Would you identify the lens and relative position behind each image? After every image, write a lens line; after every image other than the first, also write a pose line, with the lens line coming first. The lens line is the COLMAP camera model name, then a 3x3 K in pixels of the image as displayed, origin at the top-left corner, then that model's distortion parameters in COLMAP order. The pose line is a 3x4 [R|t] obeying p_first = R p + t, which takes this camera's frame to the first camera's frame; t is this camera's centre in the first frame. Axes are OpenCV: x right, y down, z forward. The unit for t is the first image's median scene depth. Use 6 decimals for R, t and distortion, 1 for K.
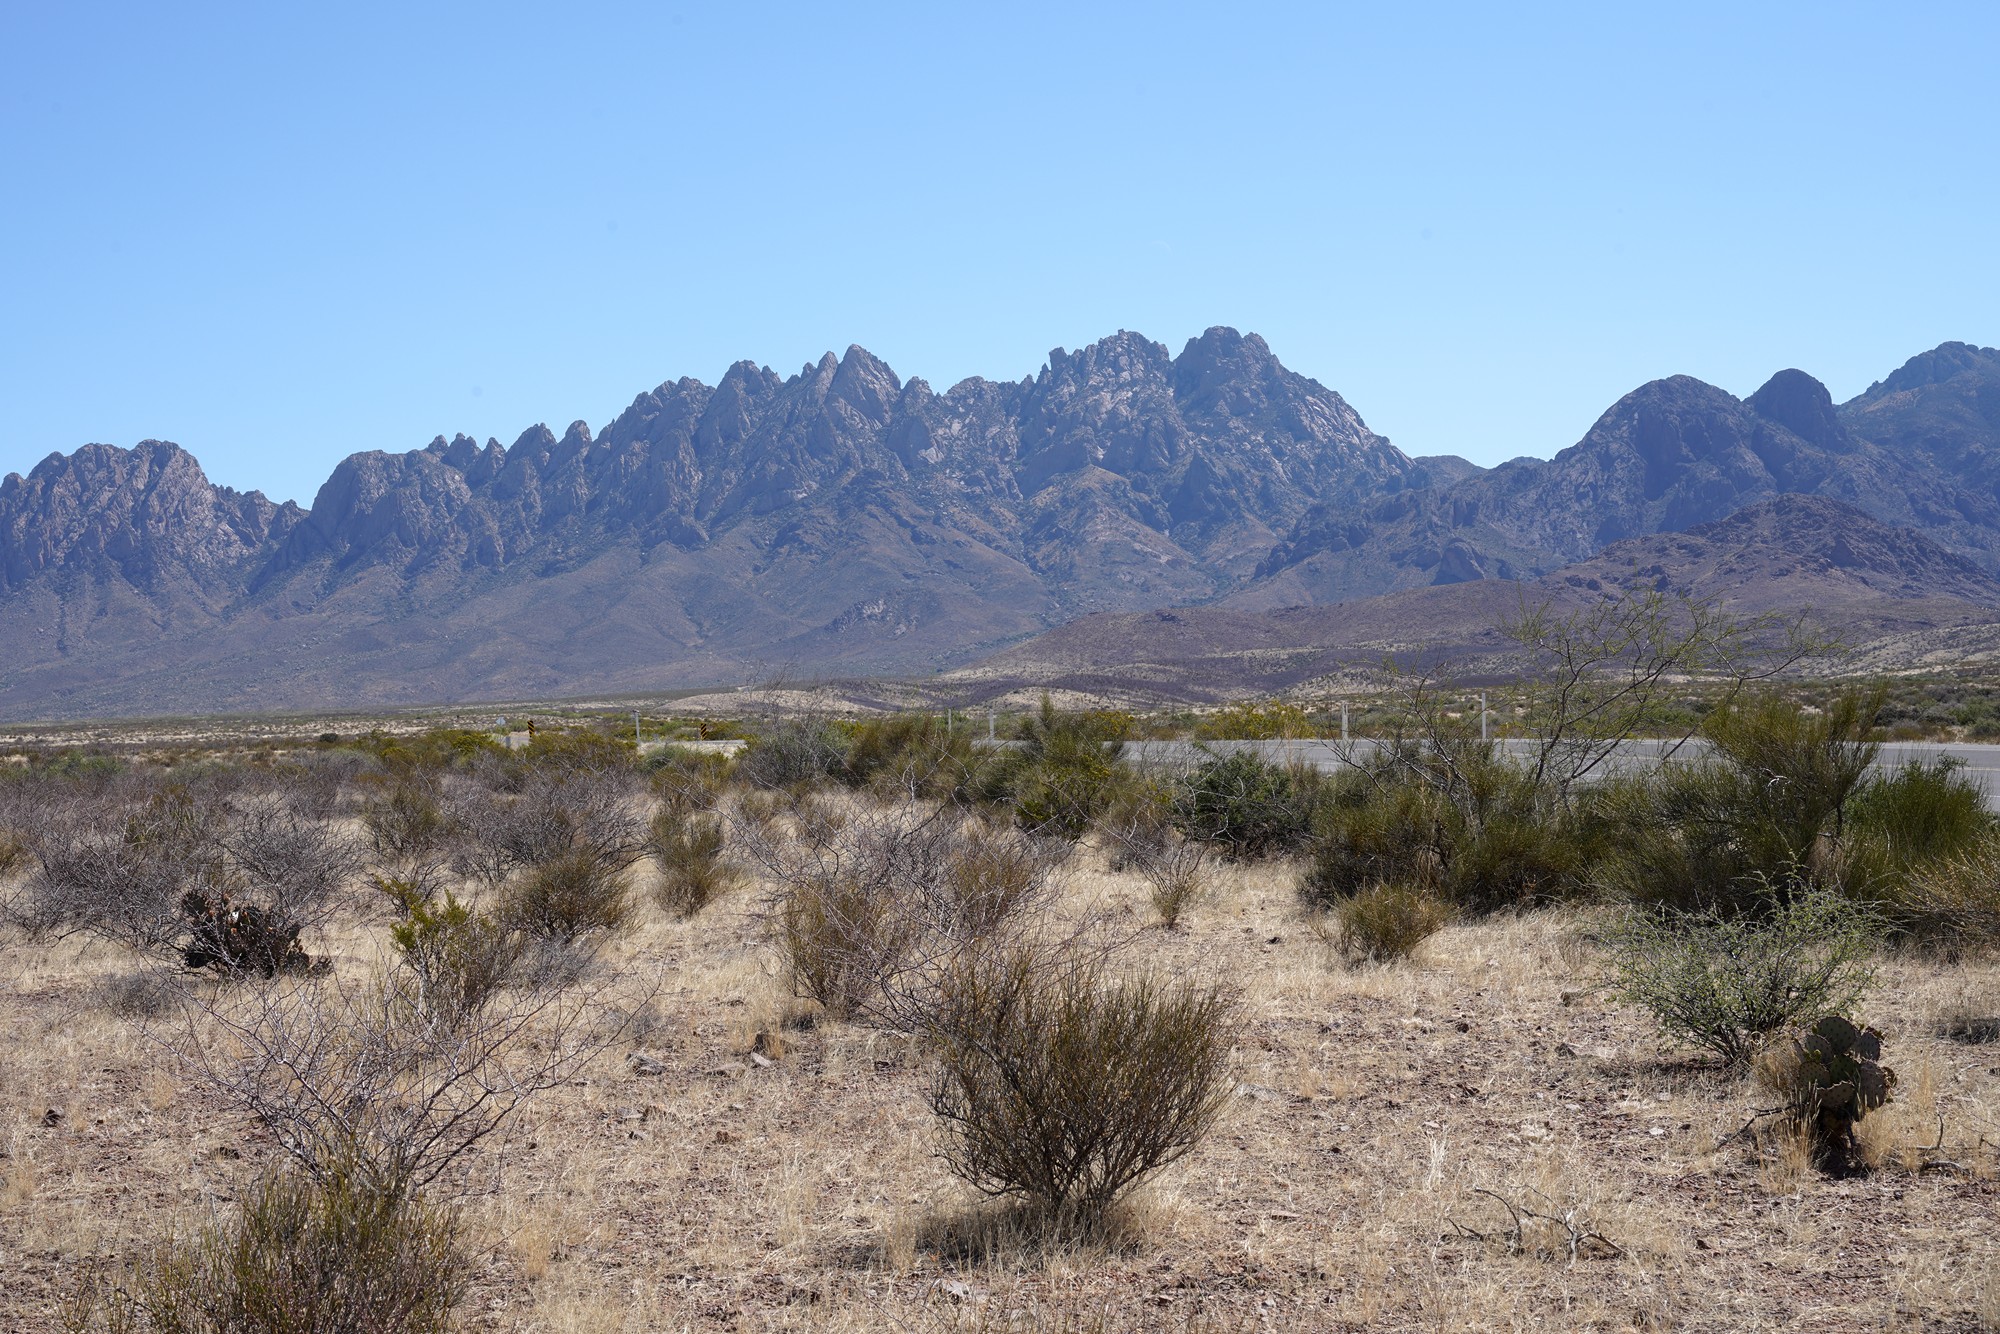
lens RADIAL K [[3130.9, 0, 999.6], [0, 3130.9, 725.7], [0, 0, 1]] dist [0.001995, 0.003493]
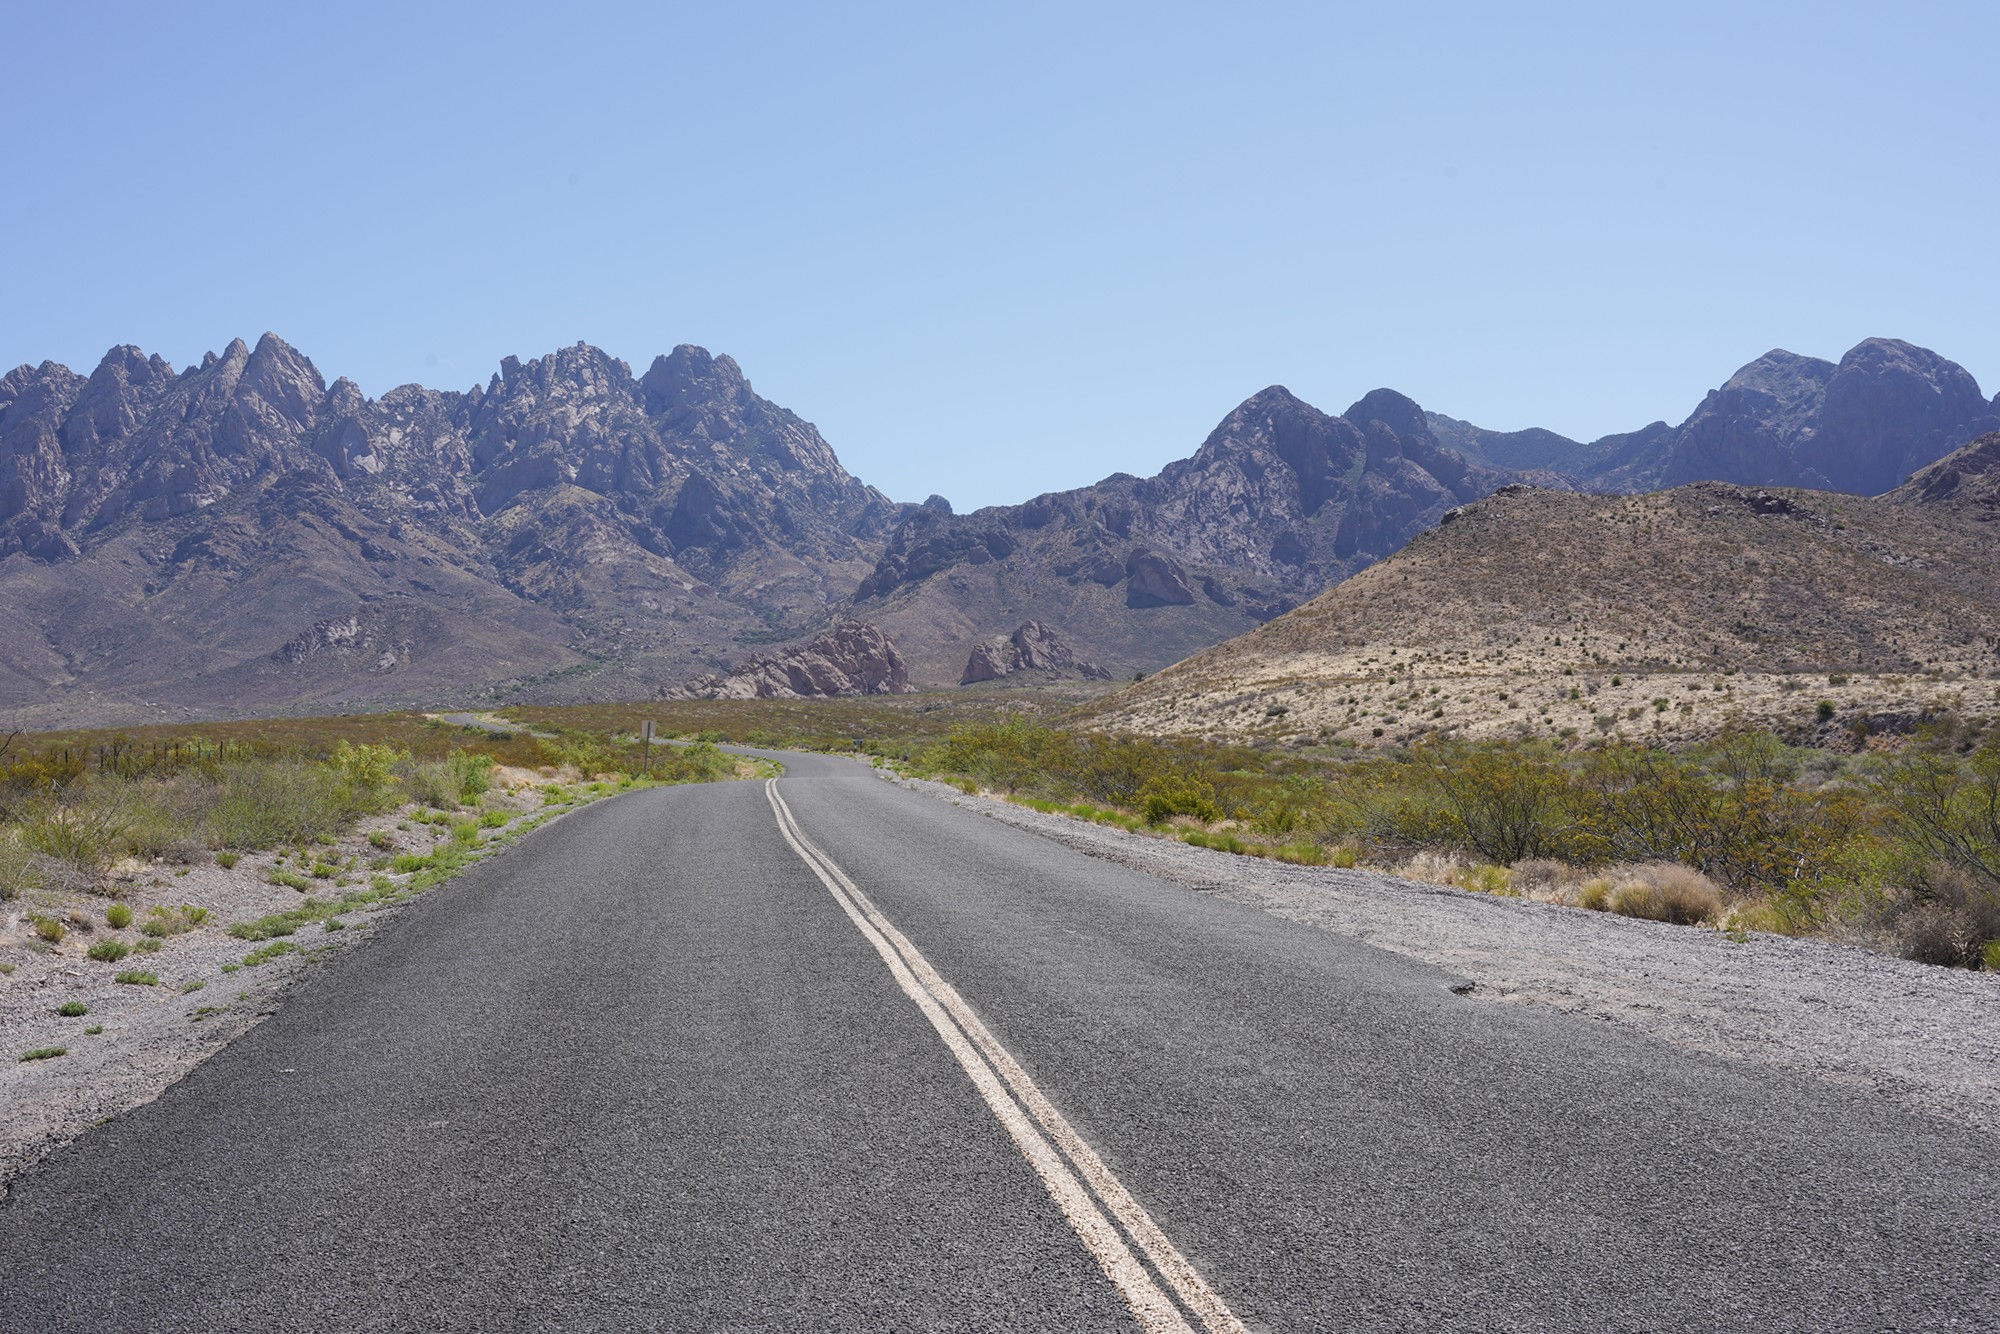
lens RADIAL K [[2216.0, 0, 1000.0], [0, 2216.0, 667.0], [0, 0, 1]] dist [-0.015663, 0.025000]
pose [[0.951816, 0.008855, 0.306541, -0.043126], [0.006046, 0.998847, -0.047627, -0.004324], [-0.306609, 0.047185, 0.950665, 0.407374]]
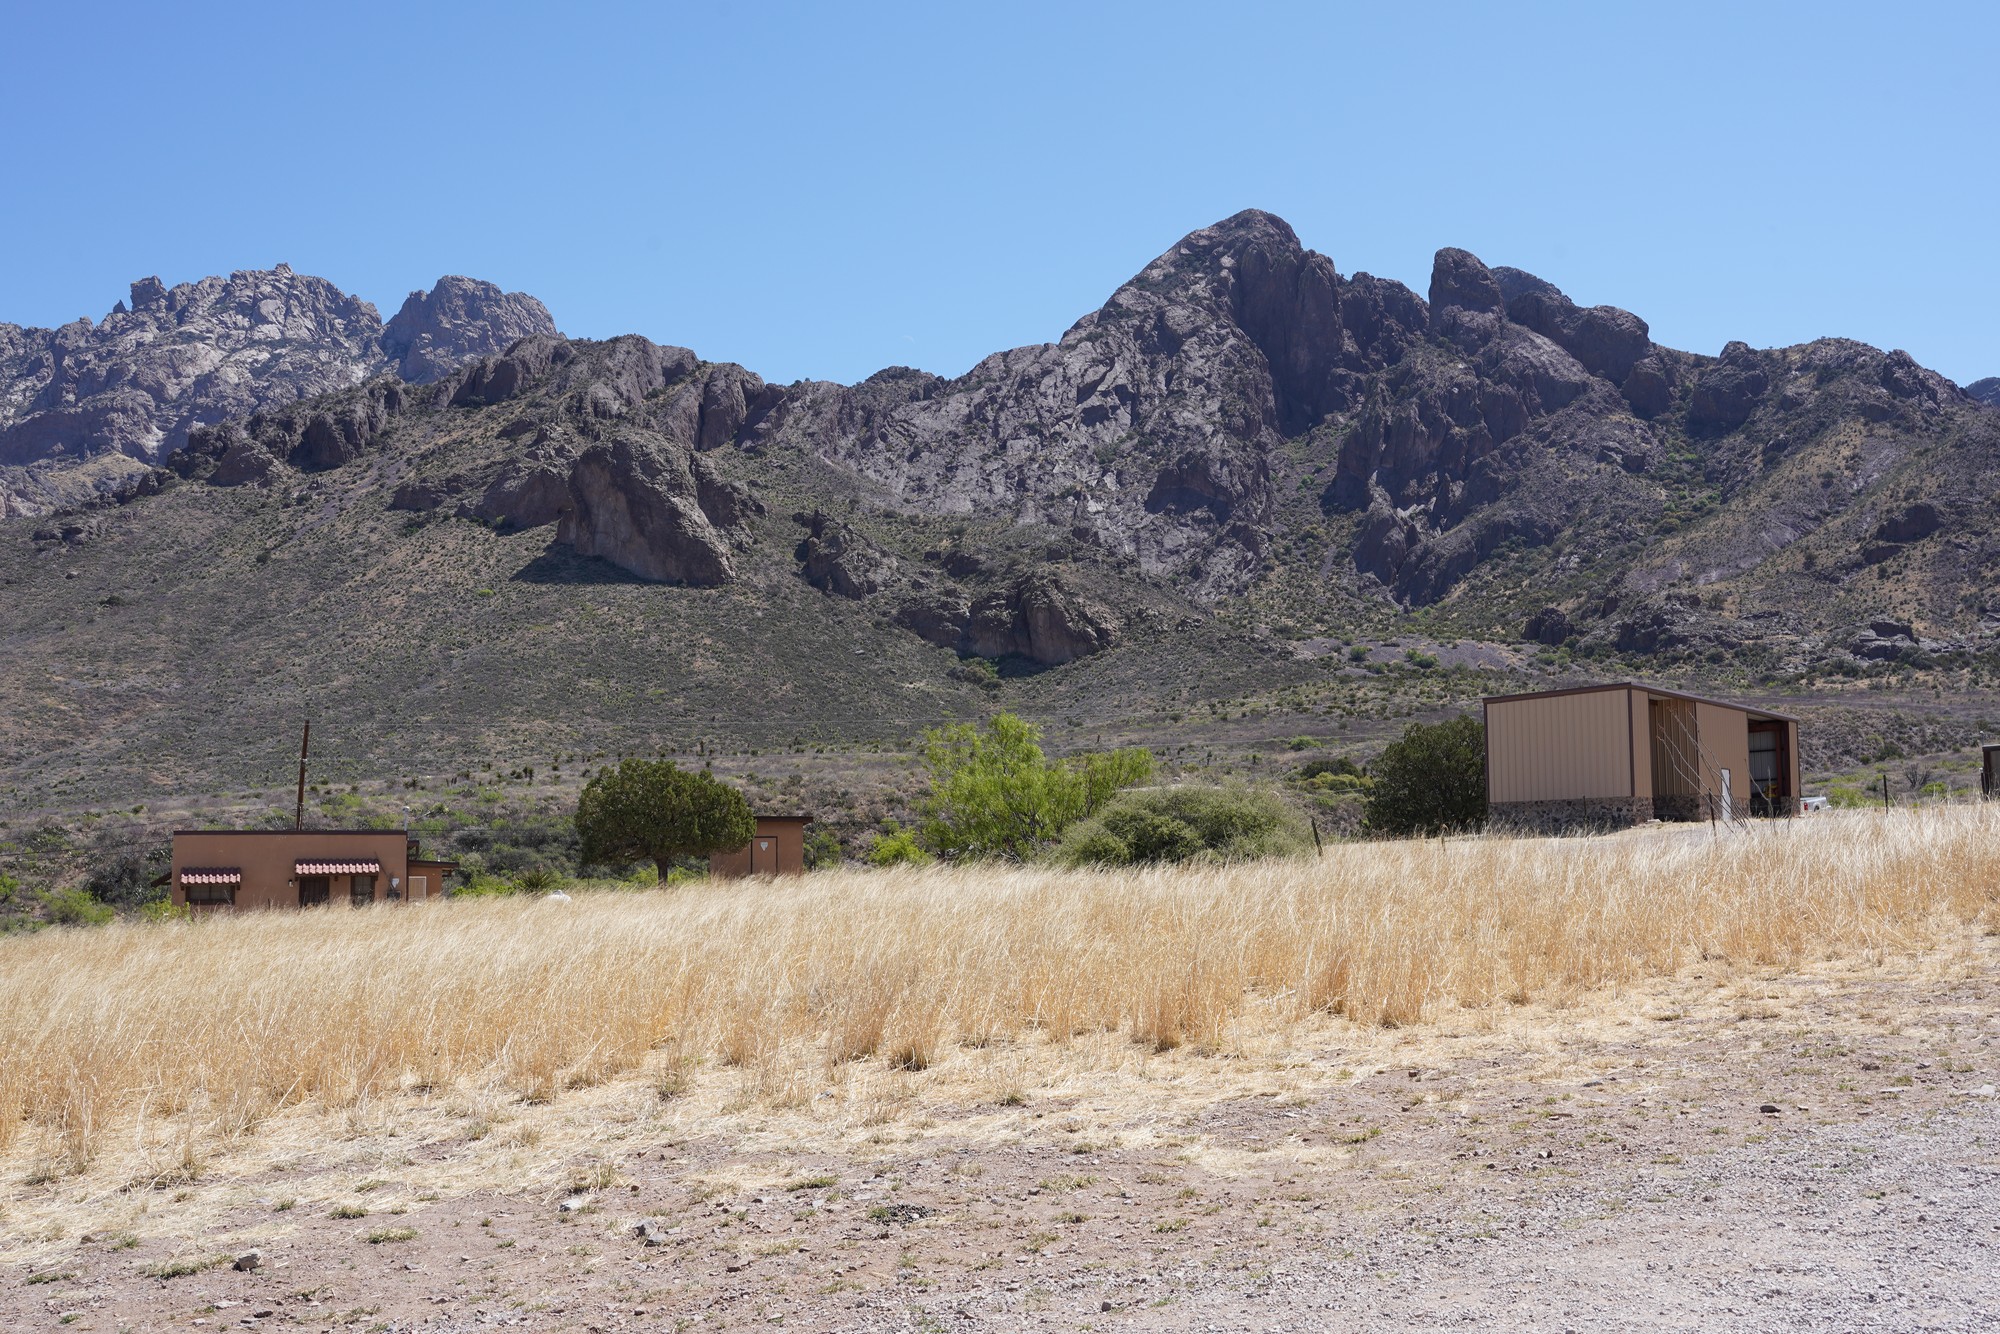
lens RADIAL K [[1941.1, 0, 1098.4], [0, 1941.1, 667.1], [0, 0, 1]] dist [-0.064728, 0.129514]
pose [[0.975155, 0.037427, 0.218341, 0.121117], [-0.015498, 0.994736, -0.101296, -0.020298], [-0.220983, 0.095395, 0.970601, 0.686192]]
